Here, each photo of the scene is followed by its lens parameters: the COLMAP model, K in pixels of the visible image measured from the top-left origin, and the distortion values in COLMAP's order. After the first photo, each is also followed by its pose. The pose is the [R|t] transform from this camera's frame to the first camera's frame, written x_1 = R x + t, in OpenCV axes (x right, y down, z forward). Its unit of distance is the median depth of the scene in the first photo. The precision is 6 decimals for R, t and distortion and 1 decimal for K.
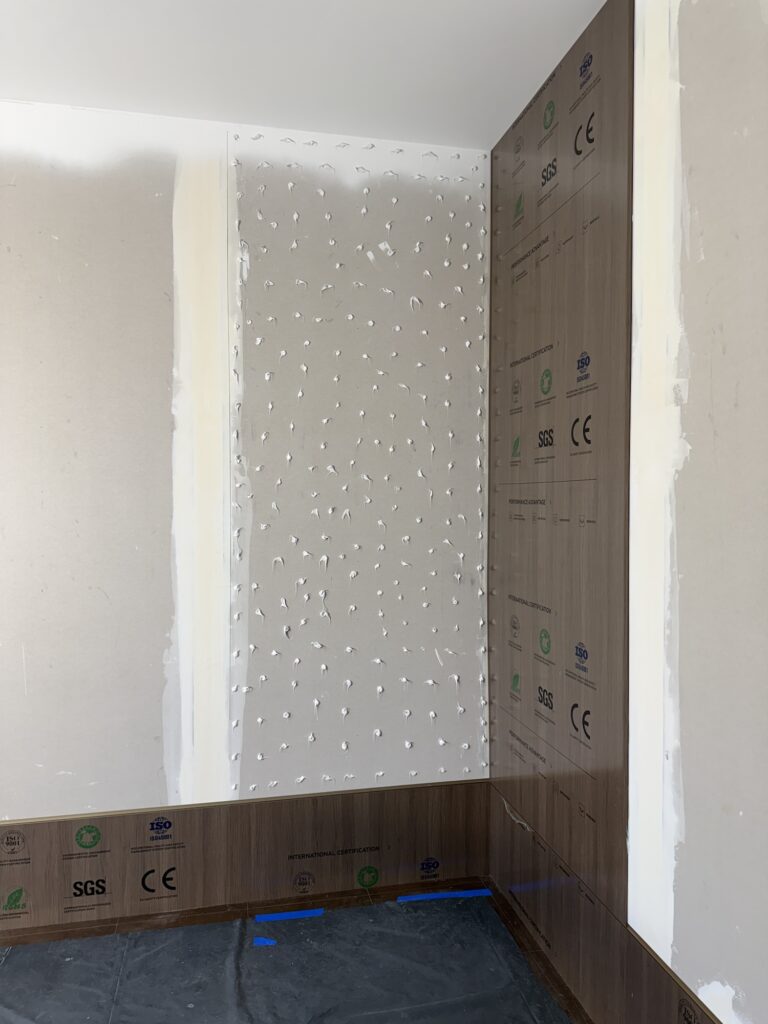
lens RADIAL K [[730.4, 0, 384.0], [0, 730.4, 512.0], [0, 0, 1]] dist [0.041351, -0.050019]
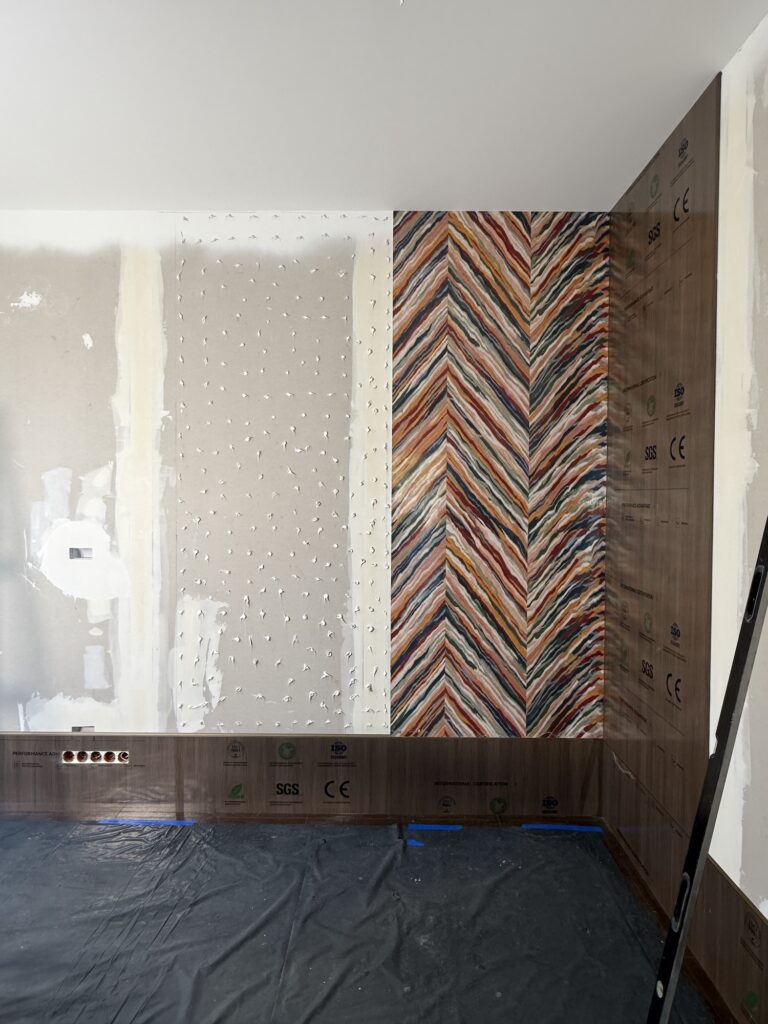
lens RADIAL K [[652.0, 0, 383.6], [0, 652.0, 506.1], [0, 0, 1]] dist [-0.000345, -0.000316]
pose [[0.975910, 0.010014, -0.217944, 0.027131], [-0.010733, 0.999940, -0.002111, -0.006568], [0.217910, 0.004400, 0.975959, -0.132874]]
